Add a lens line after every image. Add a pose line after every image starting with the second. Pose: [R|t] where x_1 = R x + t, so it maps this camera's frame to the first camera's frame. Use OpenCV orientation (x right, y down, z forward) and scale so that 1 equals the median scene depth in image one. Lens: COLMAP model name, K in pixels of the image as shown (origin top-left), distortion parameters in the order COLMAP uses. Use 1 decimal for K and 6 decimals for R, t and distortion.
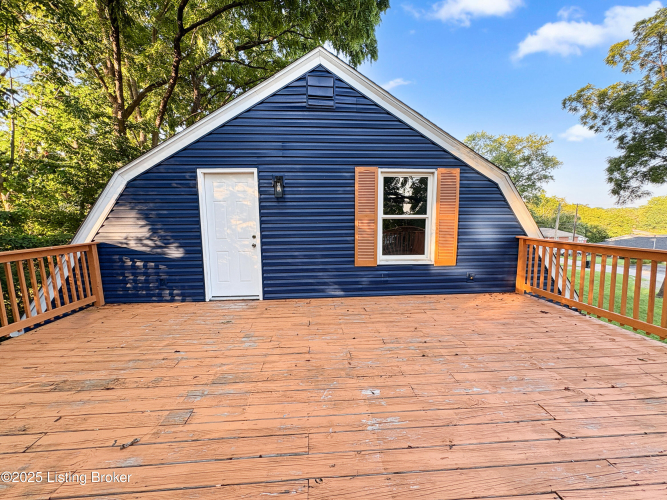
lens RADIAL K [[265.5, 0, 335.6], [0, 265.5, 247.9], [0, 0, 1]] dist [0.001929, 0.000894]
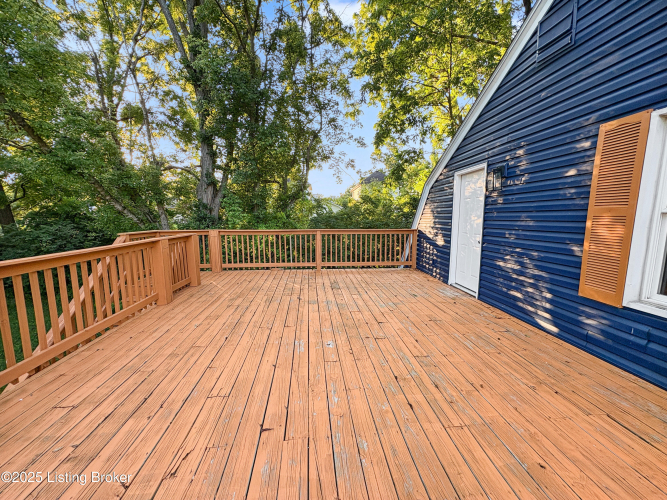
lens RADIAL K [[265.5, 0, 334.0], [0, 265.5, 249.6], [0, 0, 1]] dist [0.001929, 0.000894]
pose [[0.022988, 0.135512, -0.990509, 0.681281], [-0.109123, 0.985191, 0.132251, -0.054905], [0.993762, 0.105047, 0.037435, 0.443104]]
